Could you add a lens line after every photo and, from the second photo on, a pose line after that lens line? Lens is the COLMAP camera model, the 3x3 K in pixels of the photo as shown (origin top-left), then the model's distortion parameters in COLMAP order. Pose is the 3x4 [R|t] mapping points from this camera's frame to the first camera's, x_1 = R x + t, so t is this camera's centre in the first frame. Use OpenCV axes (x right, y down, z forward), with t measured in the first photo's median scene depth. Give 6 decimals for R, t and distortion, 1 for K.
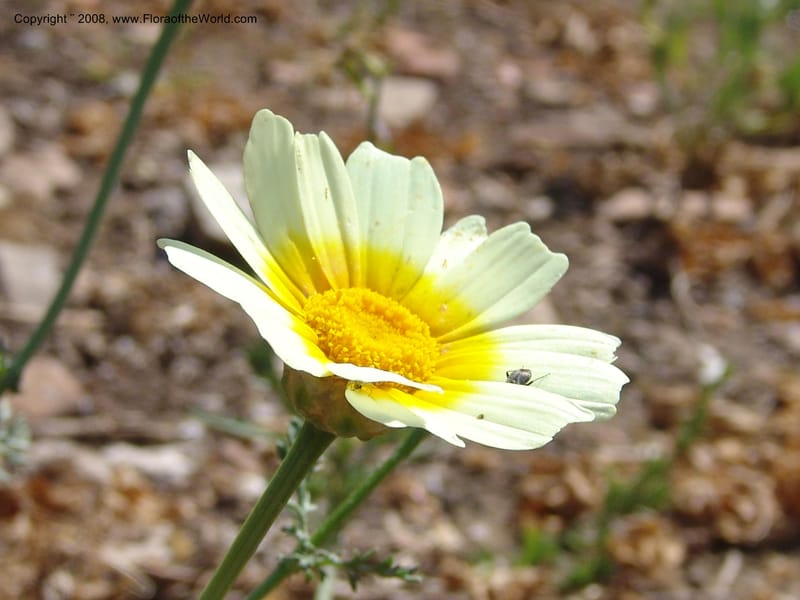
lens RADIAL K [[2048.6, 0, 401.8], [0, 2048.6, 308.8], [0, 0, 1]] dist [-0.031426, 0.000000]
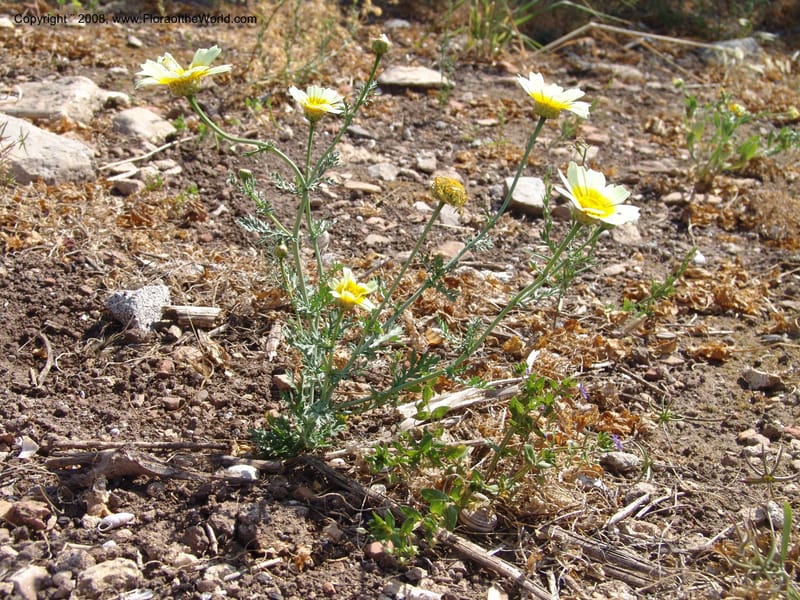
lens RADIAL K [[1027.3, 0, 400.1], [0, 1027.3, 304.7], [0, 0, 1]] dist [-0.044274, 0.000000]
pose [[0.985115, 0.052484, -0.163688, -0.052592], [-0.043816, 0.997462, 0.056128, 0.138291], [0.166219, -0.048121, 0.984914, -1.665631]]
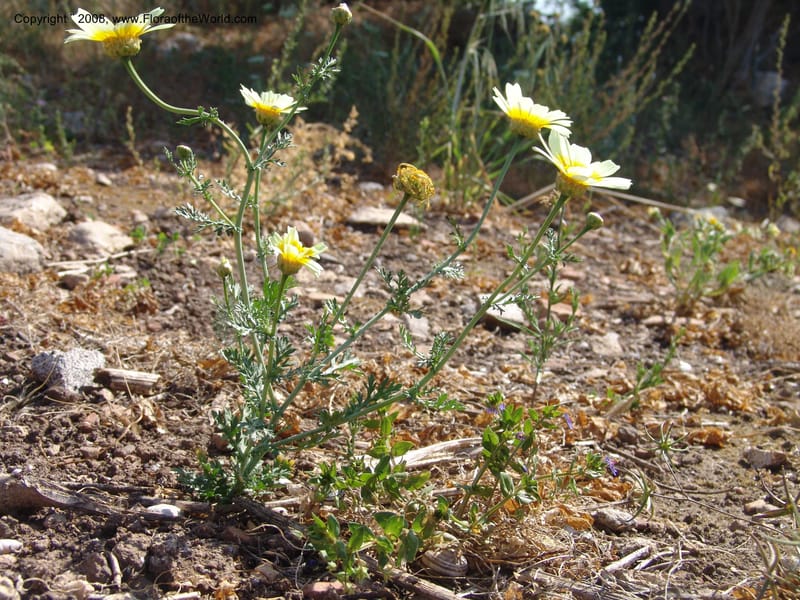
lens RADIAL K [[1027.3, 0, 401.1], [0, 1027.3, 294.9], [0, 0, 1]] dist [-0.044274, 0.000000]
pose [[0.988509, 0.035223, -0.147003, -0.049585], [-0.058684, 0.985621, -0.158455, 0.667562], [0.139308, 0.165261, 0.976362, -1.247350]]
